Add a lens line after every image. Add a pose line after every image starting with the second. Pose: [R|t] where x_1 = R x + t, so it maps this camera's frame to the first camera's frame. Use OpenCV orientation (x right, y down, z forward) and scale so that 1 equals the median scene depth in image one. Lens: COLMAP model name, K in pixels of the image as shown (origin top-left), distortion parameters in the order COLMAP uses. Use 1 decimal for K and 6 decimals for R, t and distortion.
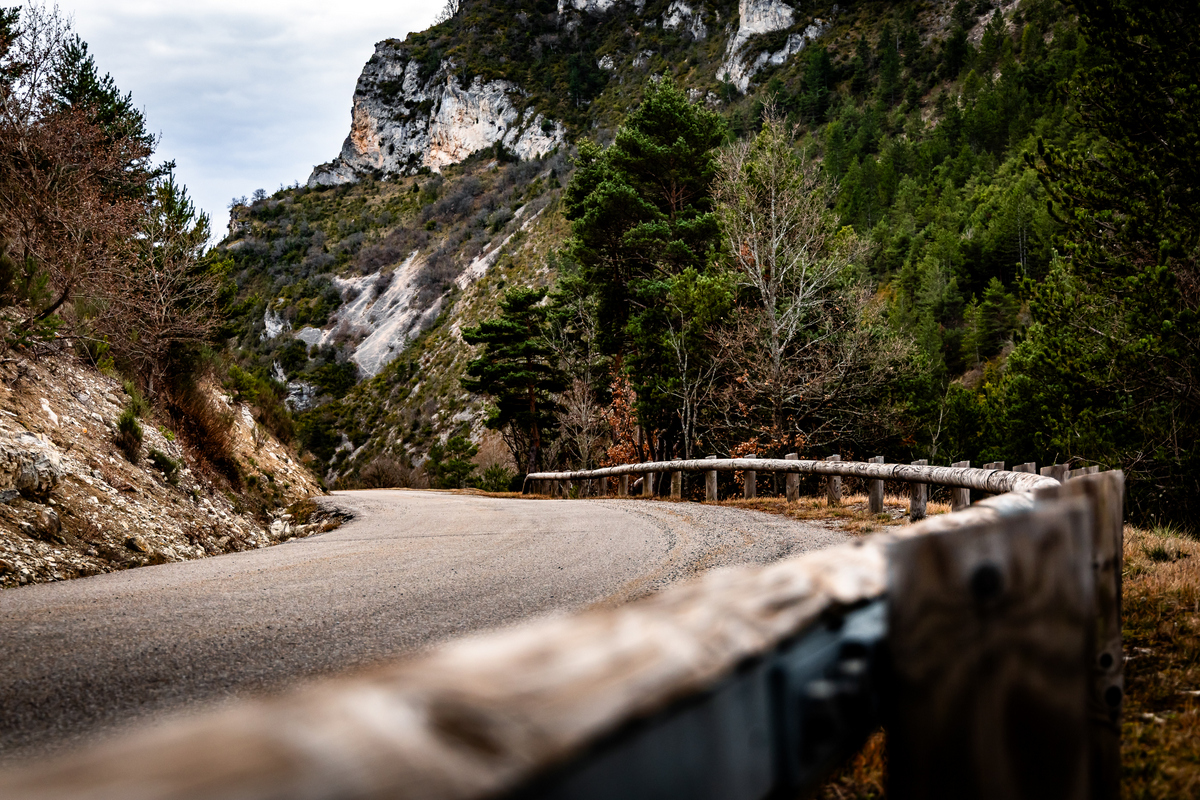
lens RADIAL K [[1823.5, 0, 600.4], [0, 1823.5, 399.6], [0, 0, 1]] dist [0.011685, 0.000000]
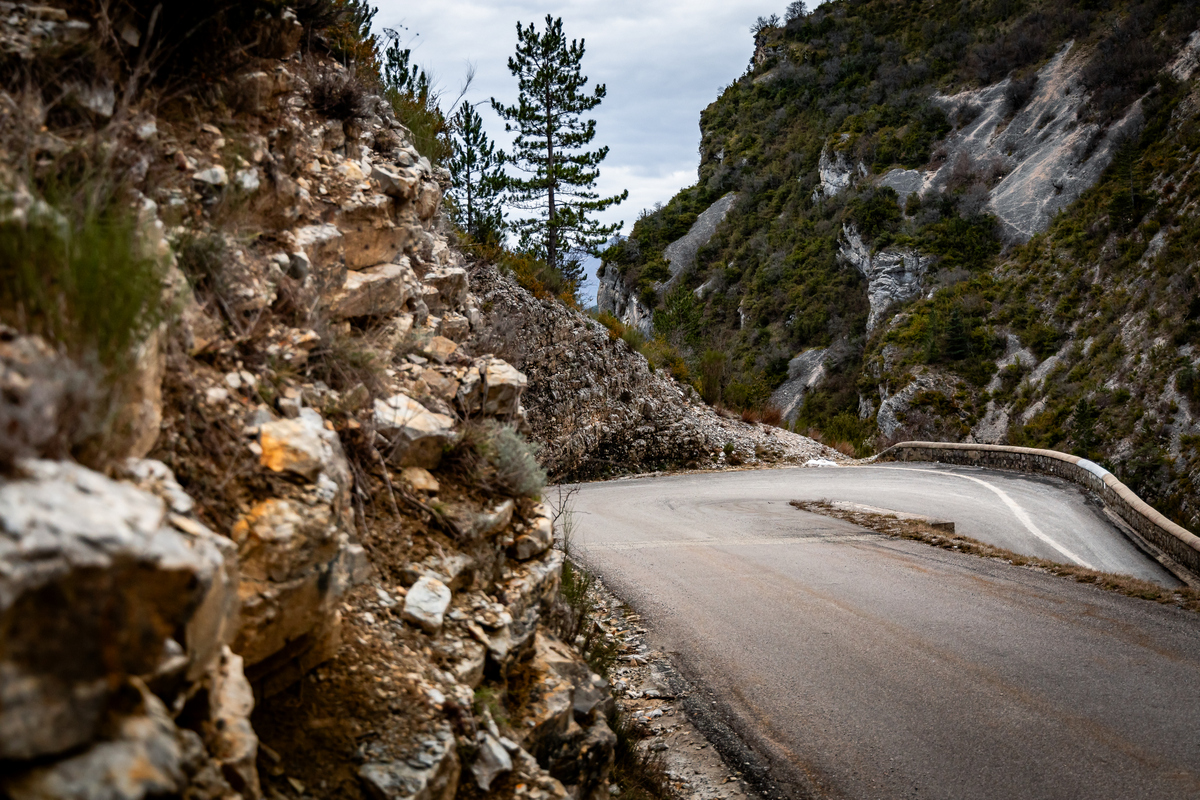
lens RADIAL K [[1726.2, 0, 600.0], [0, 1726.2, 398.6], [0, 0, 1]] dist [0.001270, 0.000000]
pose [[0.962730, -0.004747, -0.270424, -0.102733], [0.013918, 0.999391, 0.032006, 0.016915], [0.270108, -0.034577, 0.962209, 0.429813]]
